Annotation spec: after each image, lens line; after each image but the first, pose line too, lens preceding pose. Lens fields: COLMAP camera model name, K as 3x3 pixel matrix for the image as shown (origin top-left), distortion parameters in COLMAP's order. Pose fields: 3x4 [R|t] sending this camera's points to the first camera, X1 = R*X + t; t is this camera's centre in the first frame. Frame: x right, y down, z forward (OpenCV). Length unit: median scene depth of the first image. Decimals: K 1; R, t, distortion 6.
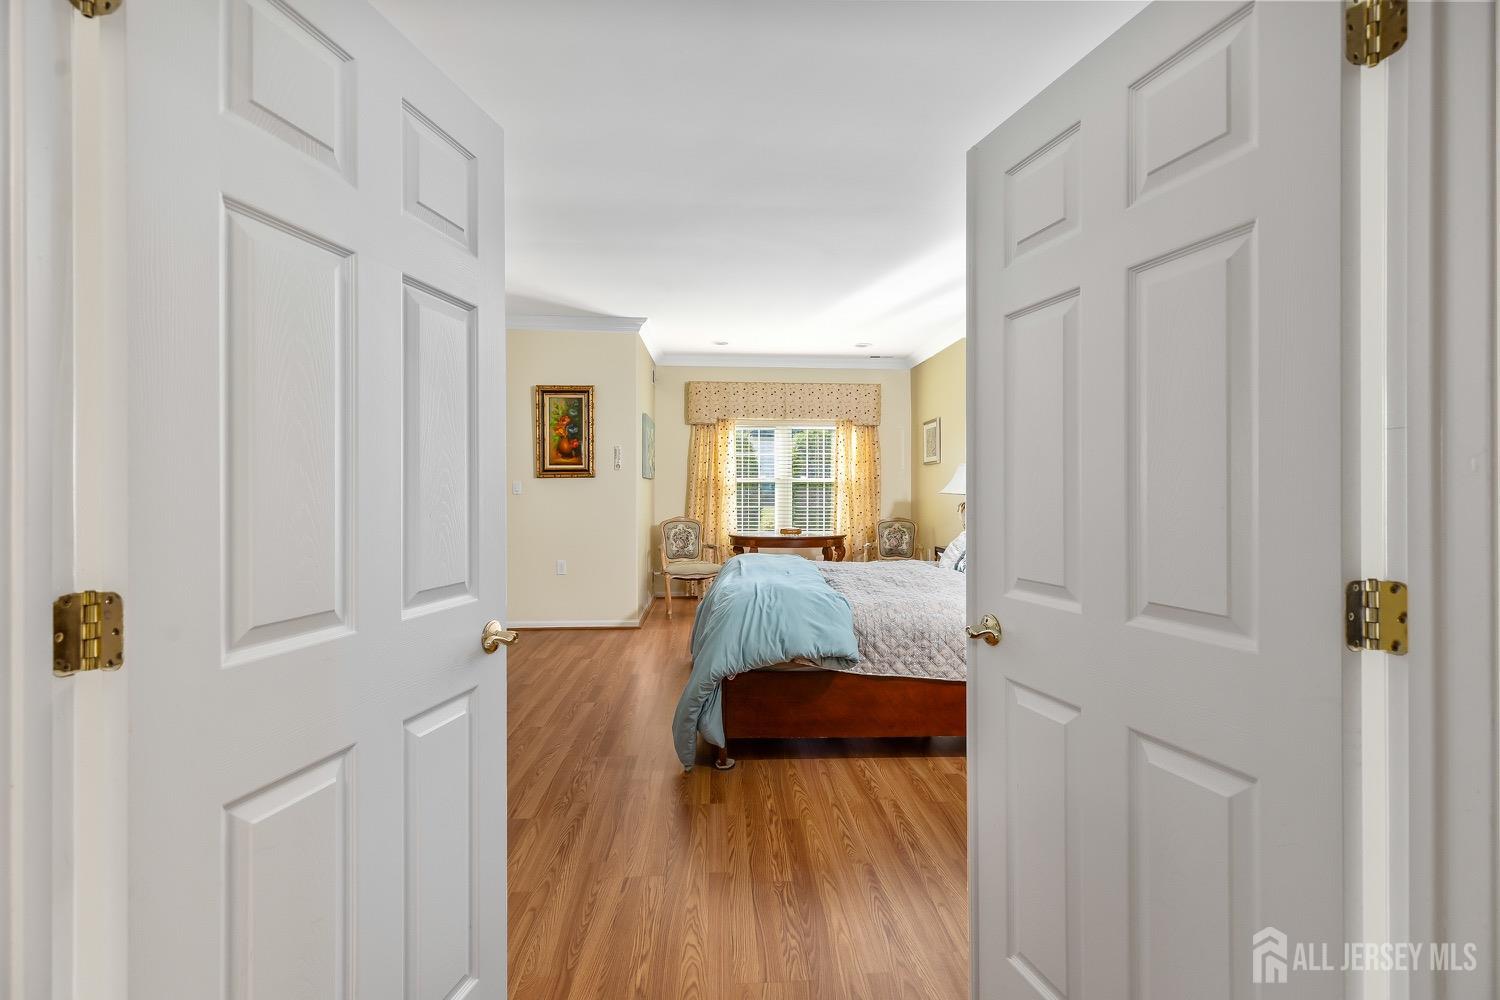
lens RADIAL K [[683.4, 0, 781.8], [0, 683.4, 495.4], [0, 0, 1]] dist [0.005920, -0.002019]
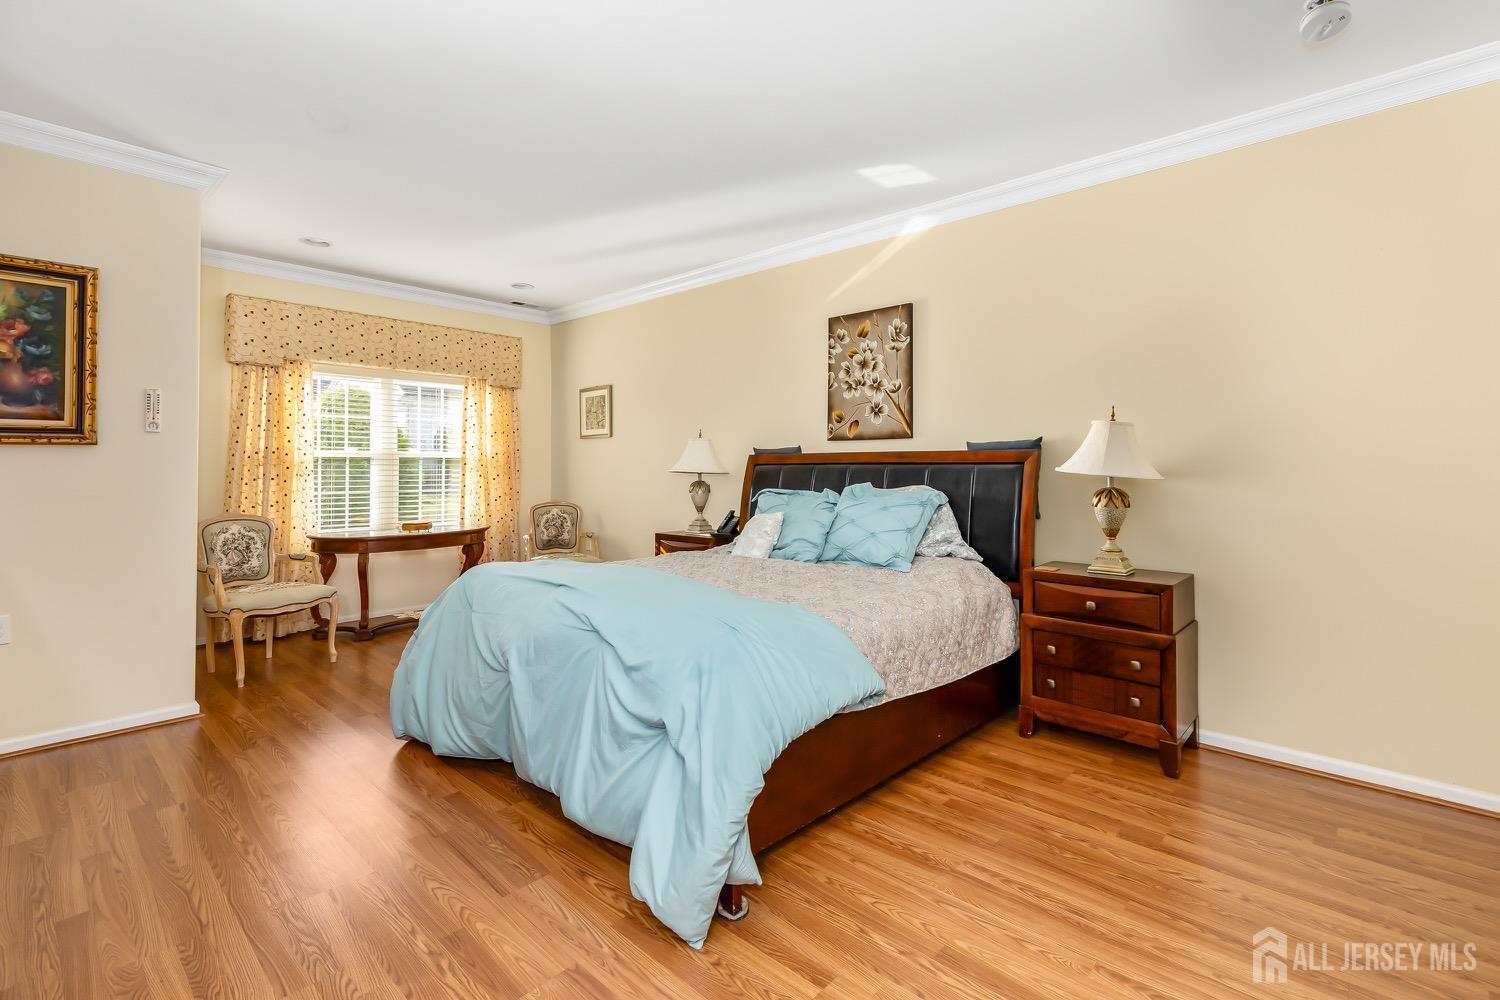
lens RADIAL K [[683.4, 0, 768.9], [0, 683.4, 459.5], [0, 0, 1]] dist [0.005920, -0.002019]
pose [[0.729592, 0.005759, 0.683859, -0.217596], [0.008421, 0.999813, -0.017404, -0.001535], [-0.683831, 0.018457, 0.729407, 0.230733]]
